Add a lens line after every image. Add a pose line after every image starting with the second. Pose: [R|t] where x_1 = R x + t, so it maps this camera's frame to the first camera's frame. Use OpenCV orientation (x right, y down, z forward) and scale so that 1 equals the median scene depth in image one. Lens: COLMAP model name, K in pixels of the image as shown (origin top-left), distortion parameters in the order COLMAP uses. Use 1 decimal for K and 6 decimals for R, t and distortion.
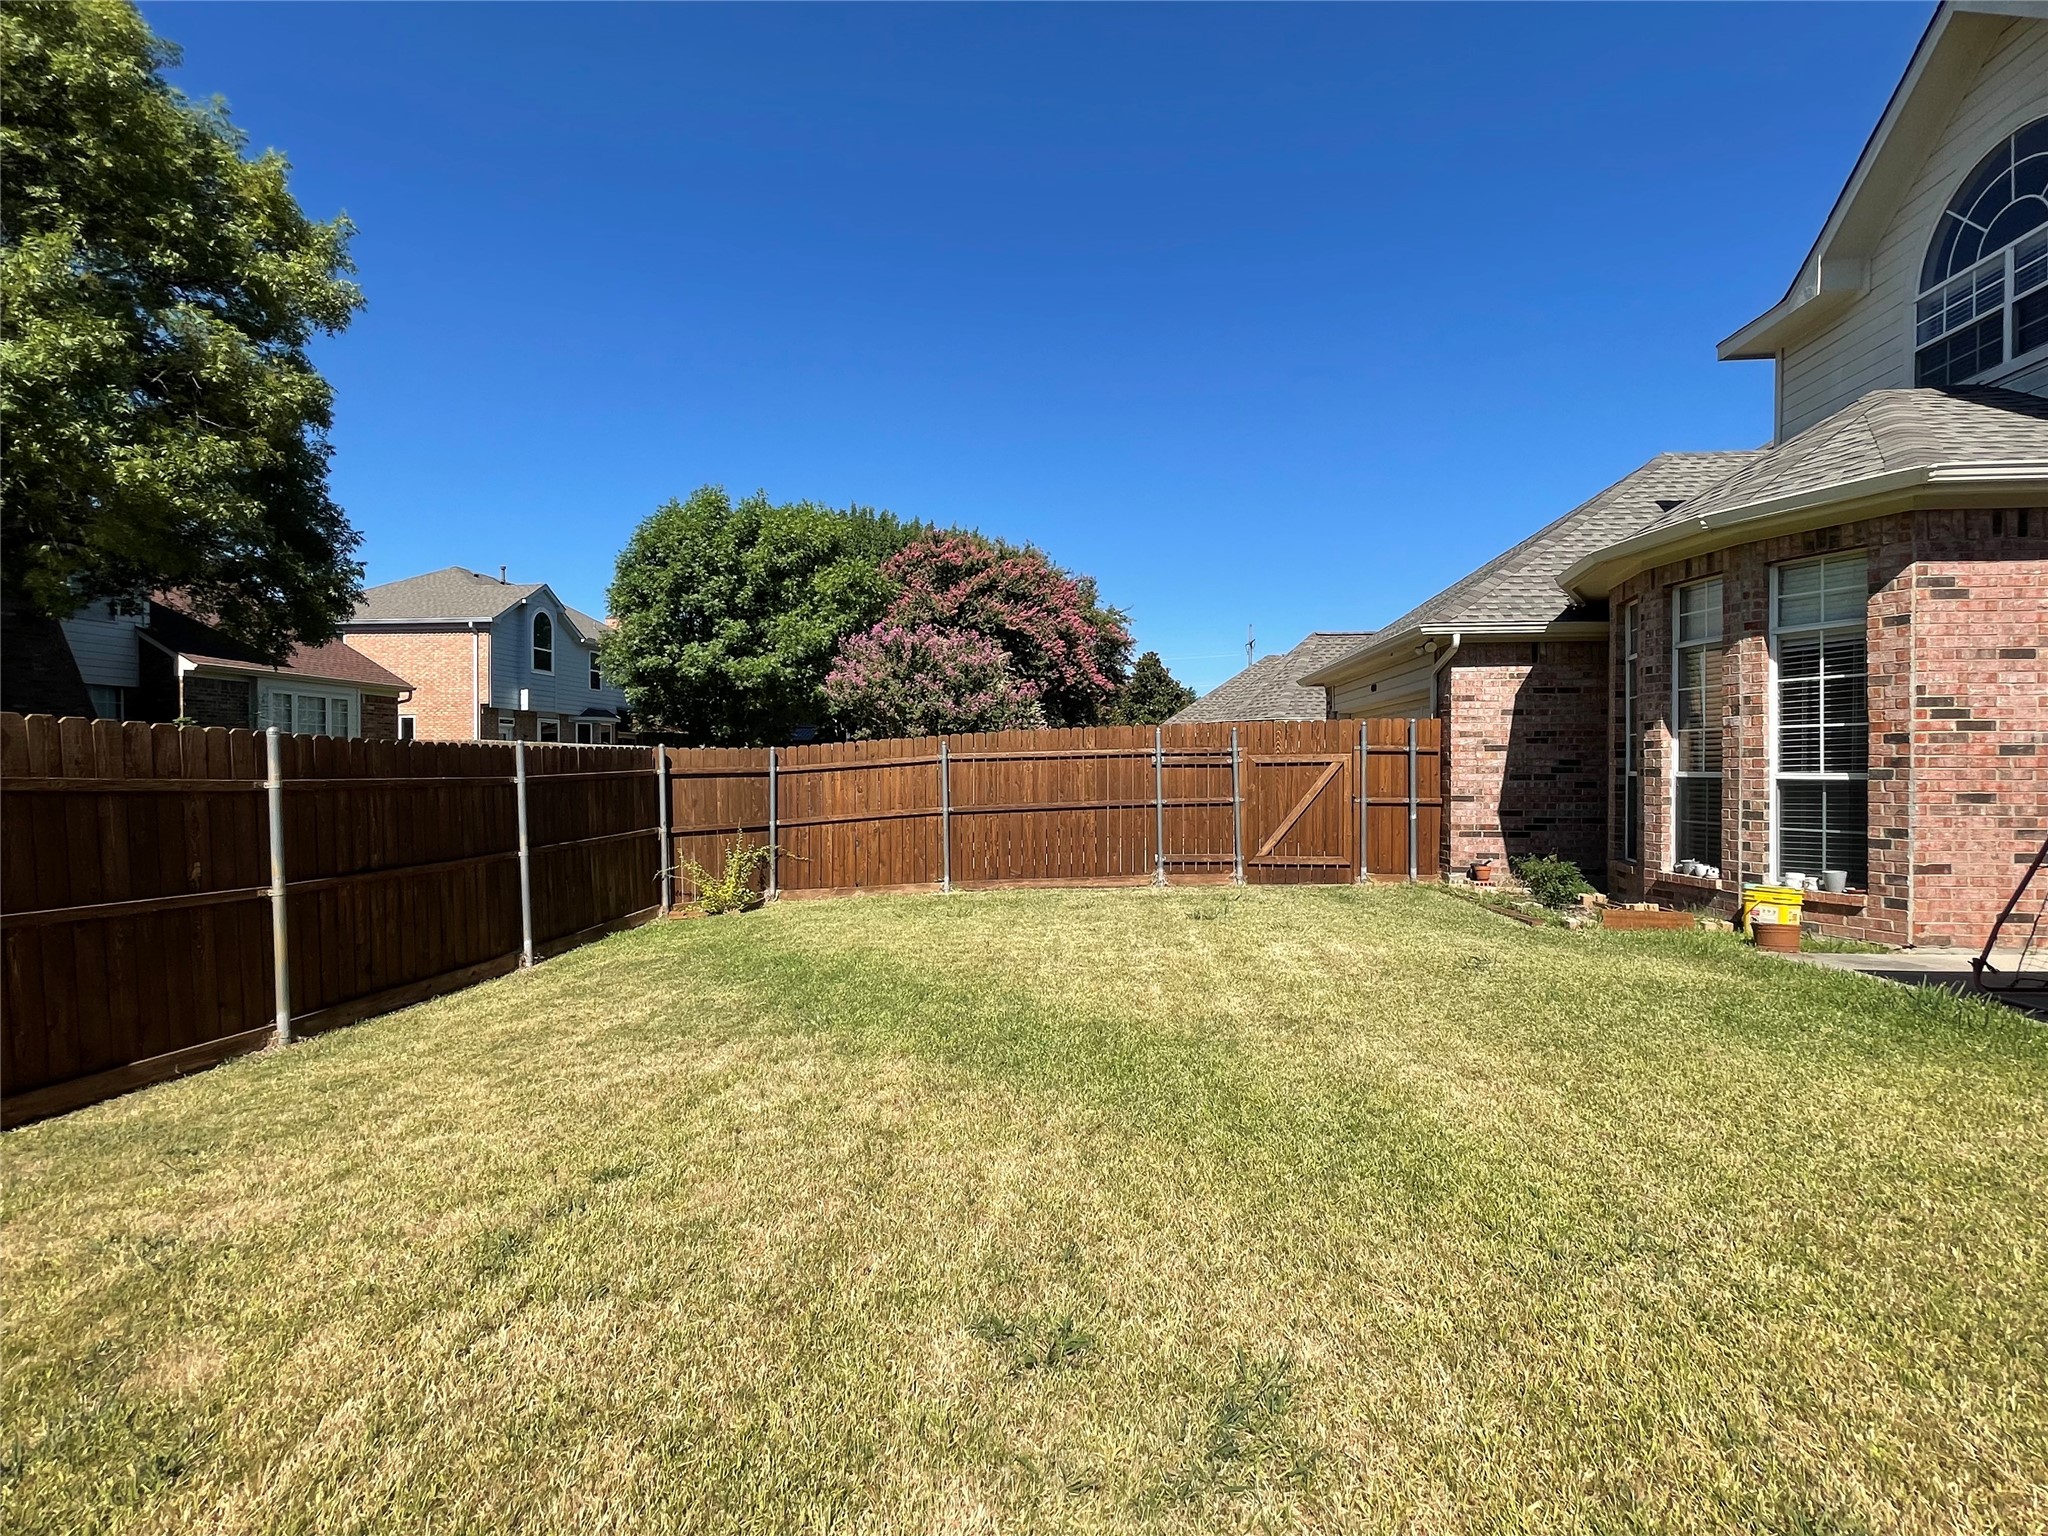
lens RADIAL K [[950.4, 0, 1021.2], [0, 950.4, 770.4], [0, 0, 1]] dist [-0.002331, -0.000998]
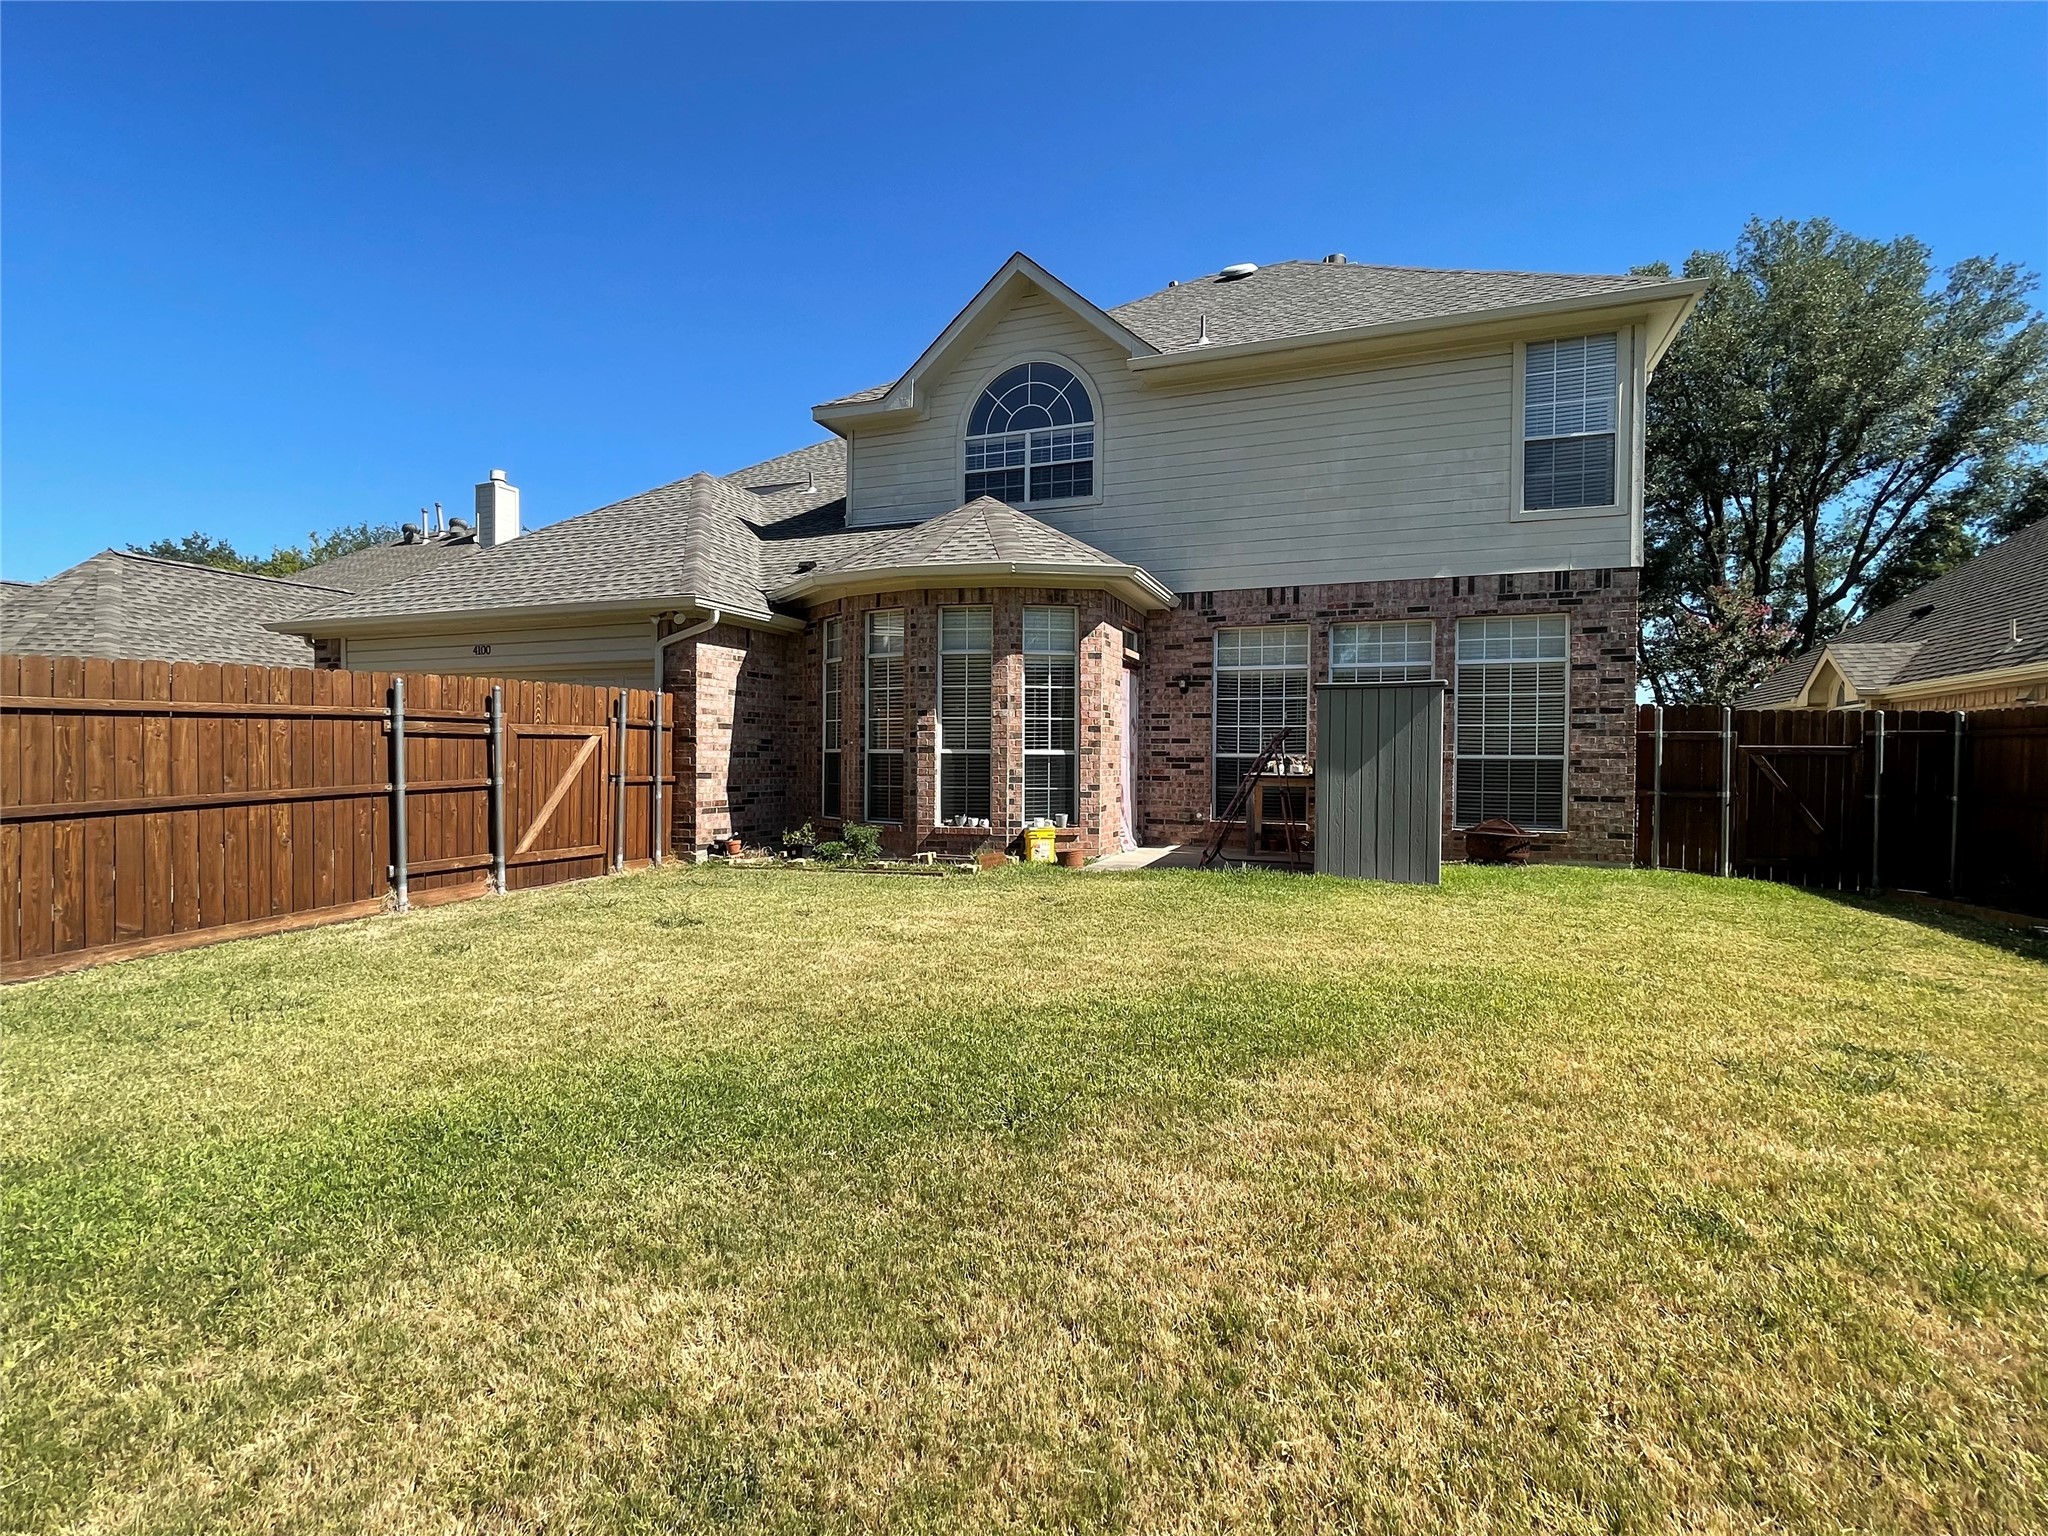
lens RADIAL K [[950.4, 0, 1022.7], [0, 950.4, 769.2], [0, 0, 1]] dist [-0.002331, -0.000998]
pose [[0.278810, -0.006353, 0.960325, -0.473398], [-0.004301, 0.999960, 0.007864, 0.016124], [-0.960337, -0.006323, 0.278771, 0.472150]]
